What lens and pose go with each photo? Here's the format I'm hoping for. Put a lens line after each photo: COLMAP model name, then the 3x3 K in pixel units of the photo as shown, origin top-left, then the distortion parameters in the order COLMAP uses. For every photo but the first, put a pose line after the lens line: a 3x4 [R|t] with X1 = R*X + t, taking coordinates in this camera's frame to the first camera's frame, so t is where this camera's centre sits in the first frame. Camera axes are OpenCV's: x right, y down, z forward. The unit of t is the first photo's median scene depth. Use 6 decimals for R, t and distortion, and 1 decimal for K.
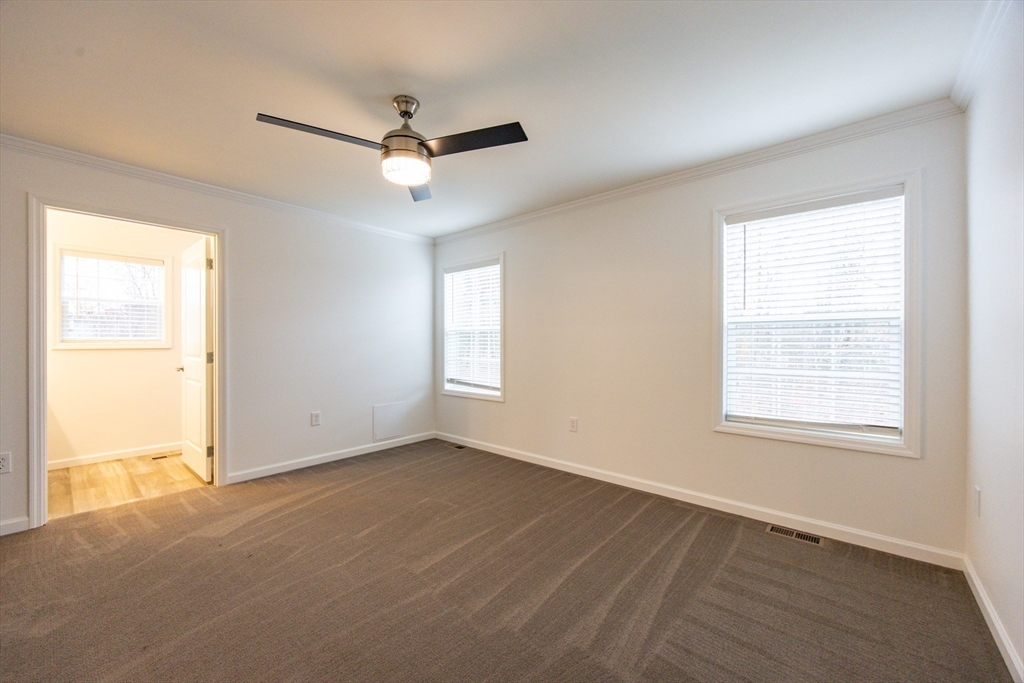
lens RADIAL K [[399.4, 0, 507.1], [0, 399.4, 341.0], [0, 0, 1]] dist [0.000075, 0.000098]
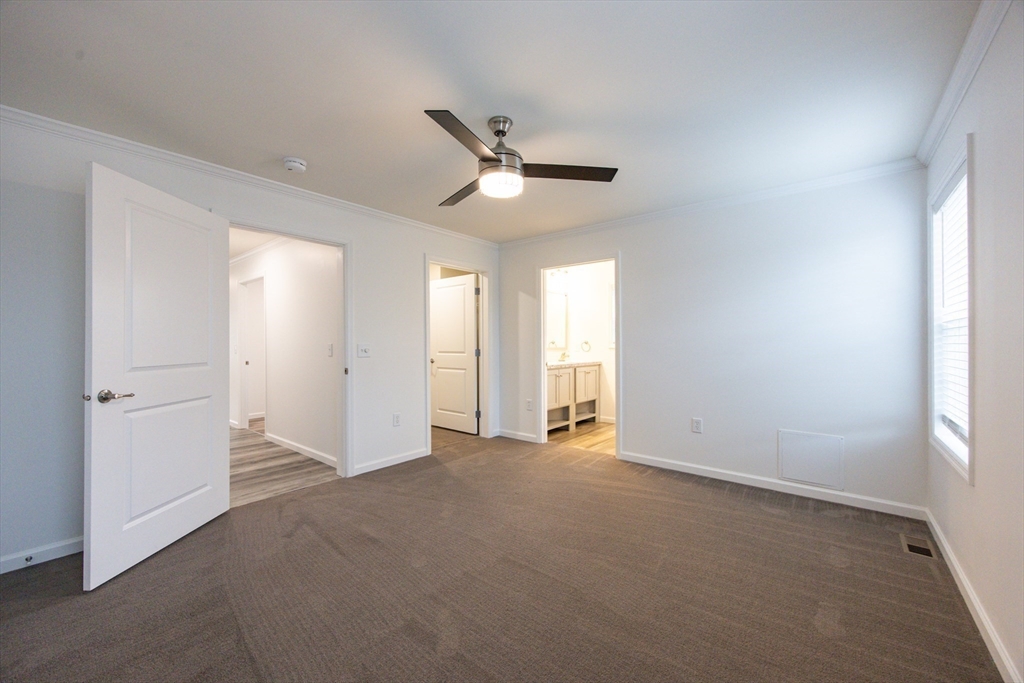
lens RADIAL K [[399.4, 0, 507.1], [0, 399.4, 341.0], [0, 0, 1]] dist [0.000075, 0.000098]
pose [[0.024262, -0.003120, -0.999701, 0.556249], [0.001359, 0.999994, -0.003088, -0.002064], [0.999705, -0.001284, 0.024266, 0.661122]]
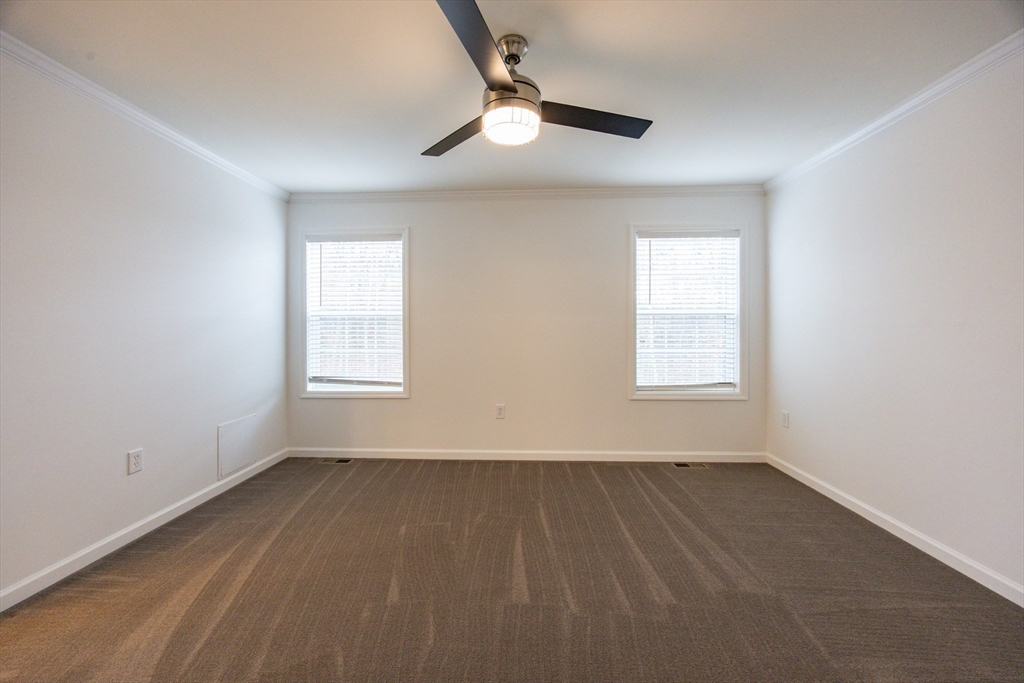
lens RADIAL K [[397.2, 0, 511.2], [0, 397.2, 326.7], [0, 0, 1]] dist [-0.000450, 0.000088]
pose [[0.777674, -0.001100, 0.628667, -0.515715], [0.001440, 0.999999, -0.000031, -0.005267], [-0.628666, 0.000929, 0.777675, 0.238960]]
